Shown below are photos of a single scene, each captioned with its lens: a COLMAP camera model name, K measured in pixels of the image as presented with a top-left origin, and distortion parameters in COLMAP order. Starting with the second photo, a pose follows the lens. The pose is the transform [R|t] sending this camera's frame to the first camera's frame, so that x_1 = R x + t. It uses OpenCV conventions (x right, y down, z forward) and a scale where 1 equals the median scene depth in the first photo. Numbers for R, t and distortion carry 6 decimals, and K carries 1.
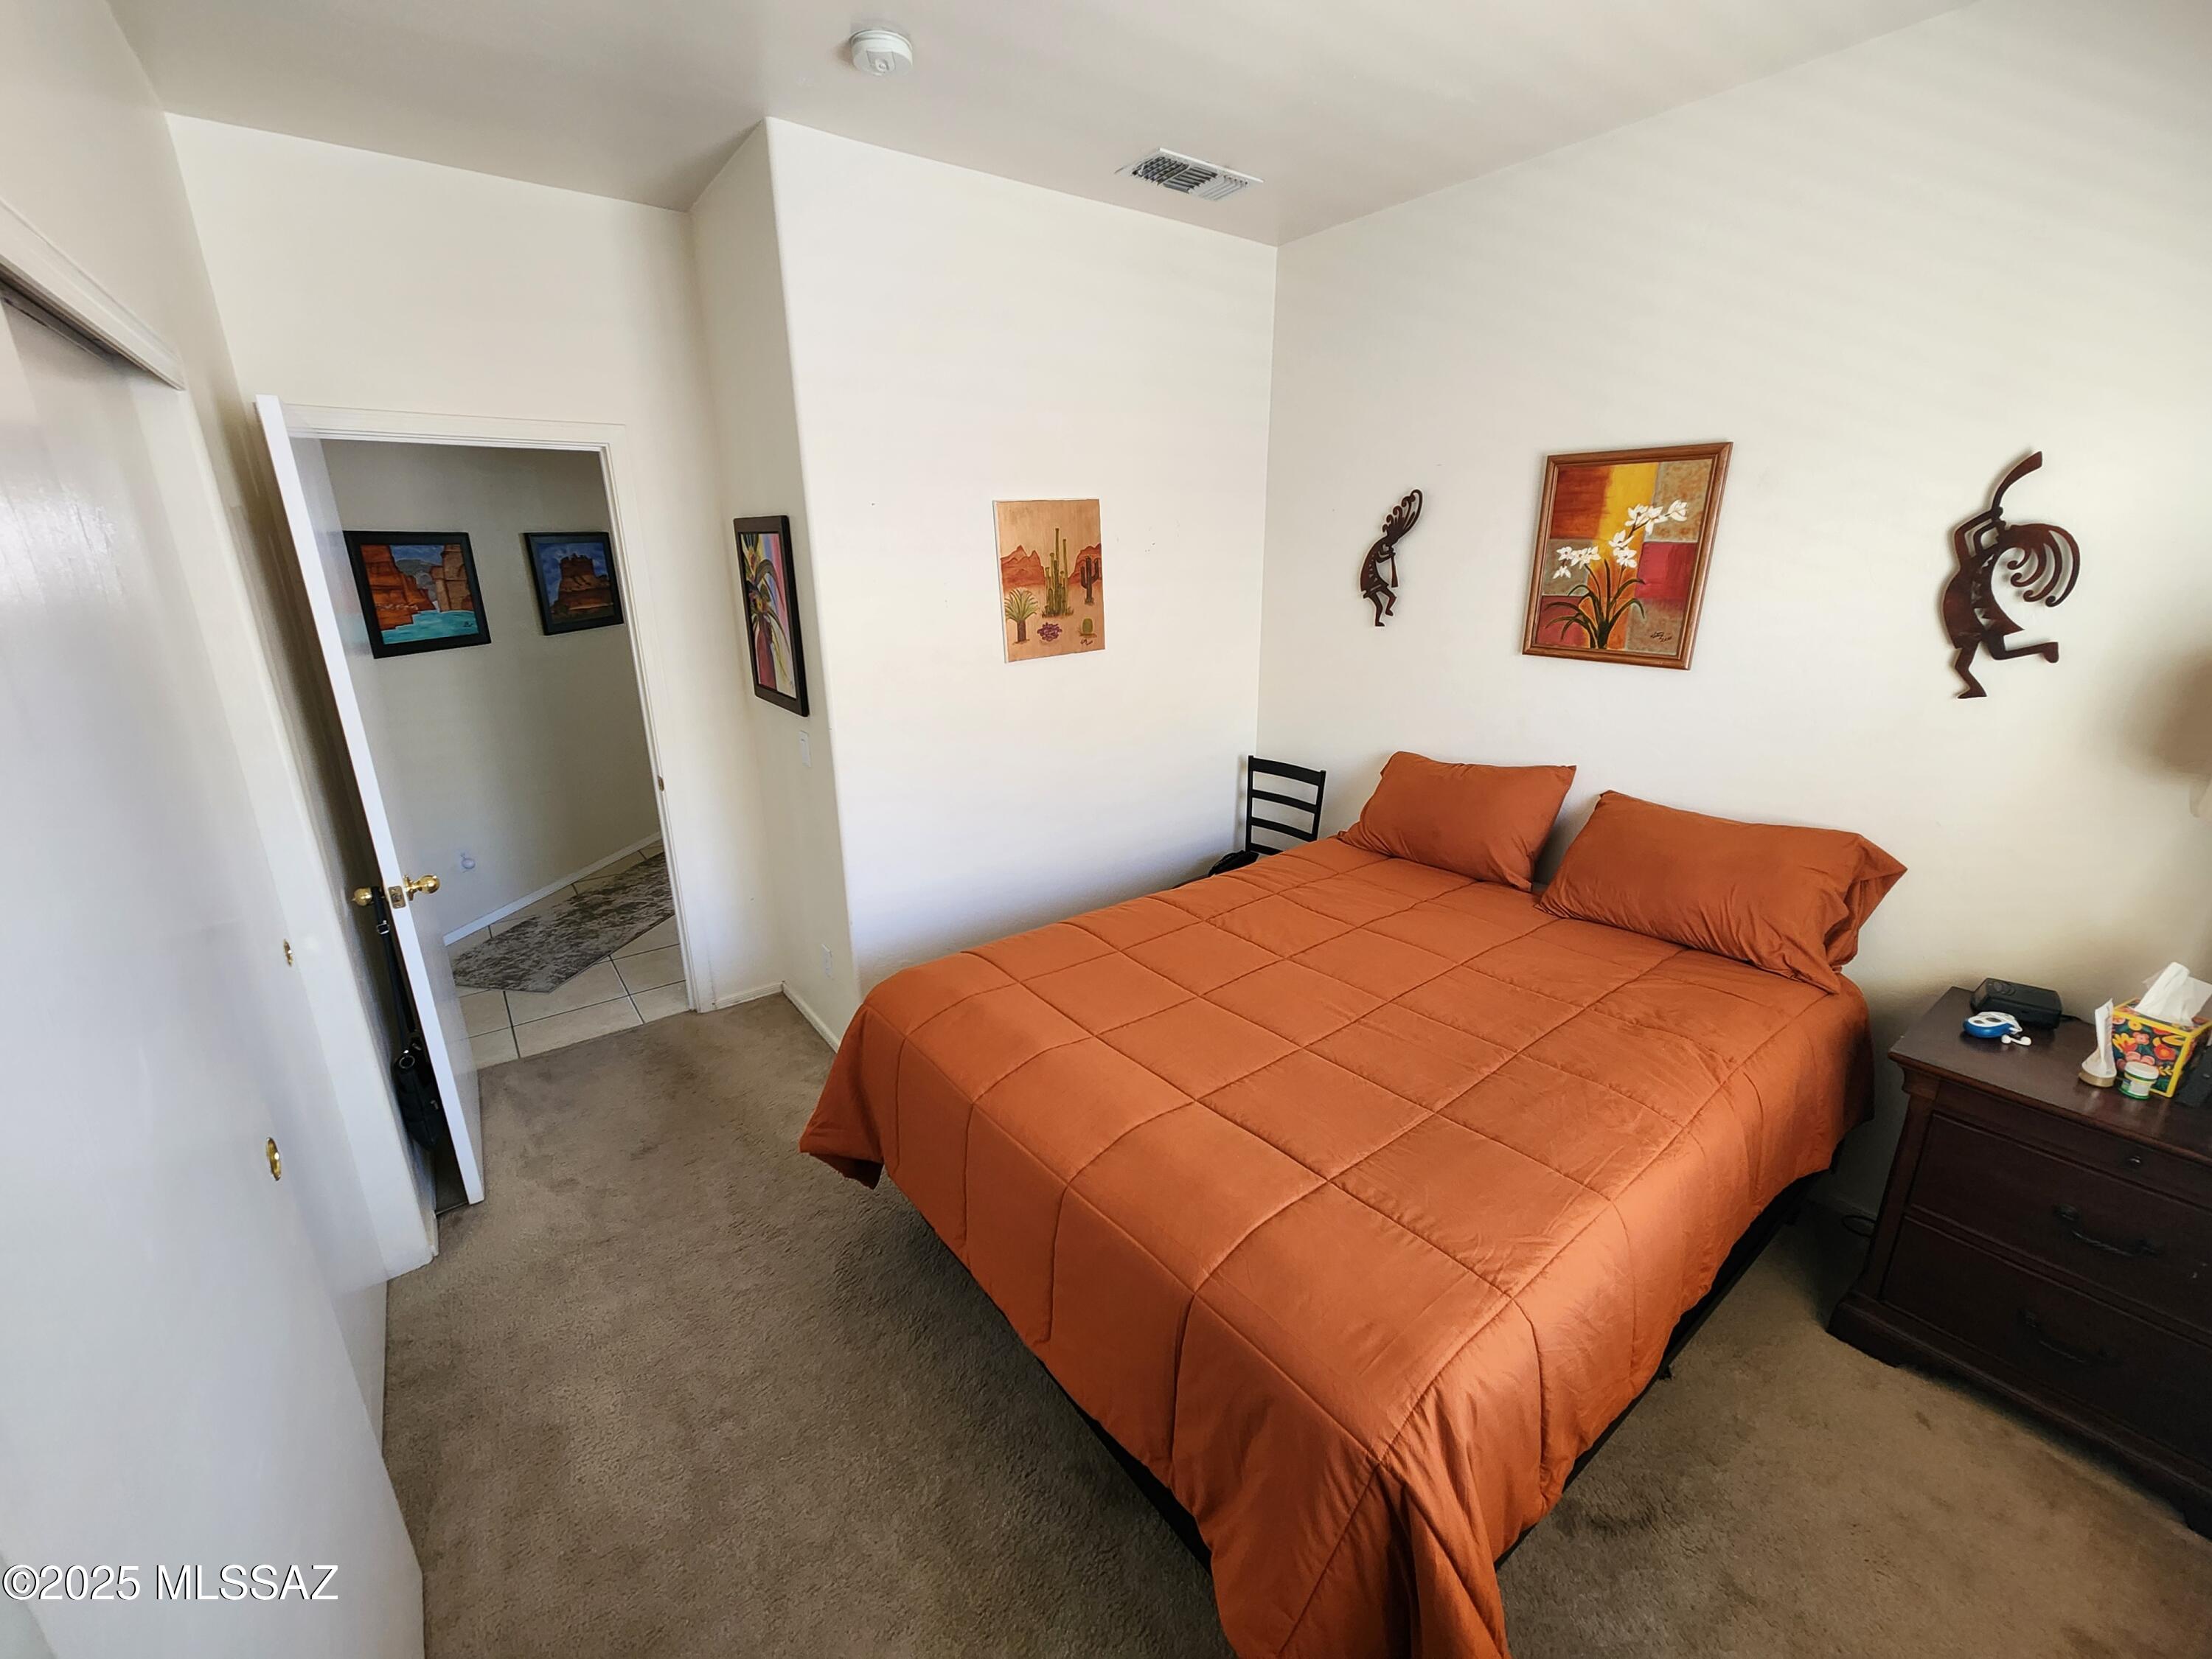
lens RADIAL K [[905.5, 0, 1109.7], [0, 905.5, 833.2], [0, 0, 1]] dist [0.002254, -0.001322]
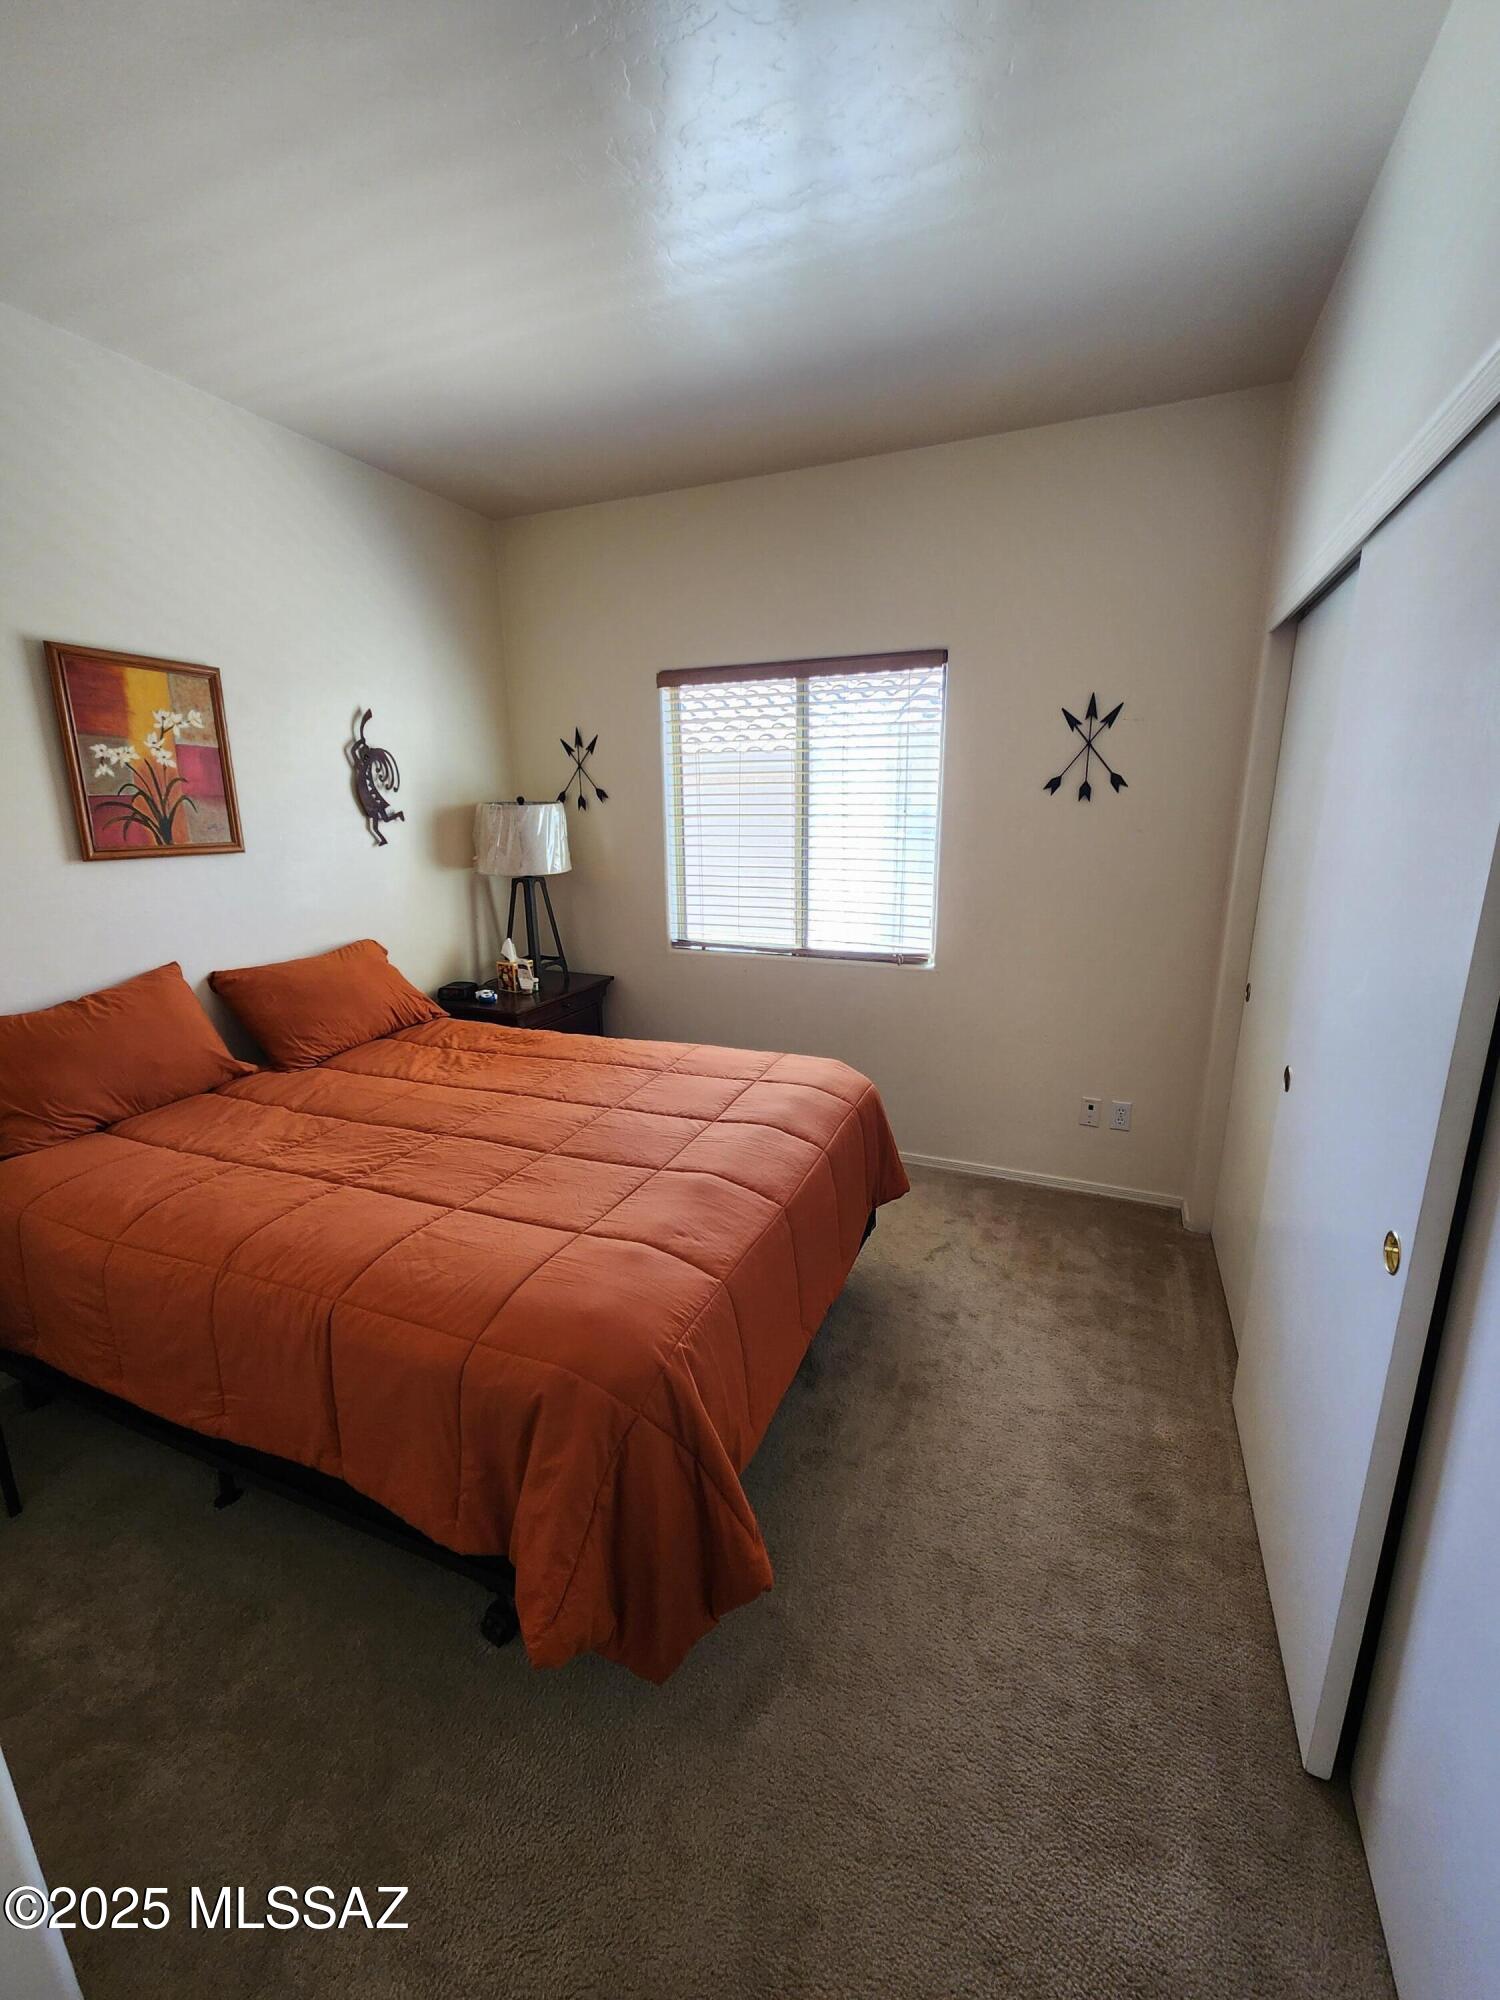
lens RADIAL K [[818.8, 0, 752.2], [0, 818.8, 992.3], [0, 0, 1]] dist [0.002254, -0.001322]
pose [[-0.492017, -0.185224, 0.850654, -0.641197], [0.274637, 0.894189, 0.353553, -0.207252], [-0.826132, 0.407575, -0.389087, 0.912142]]
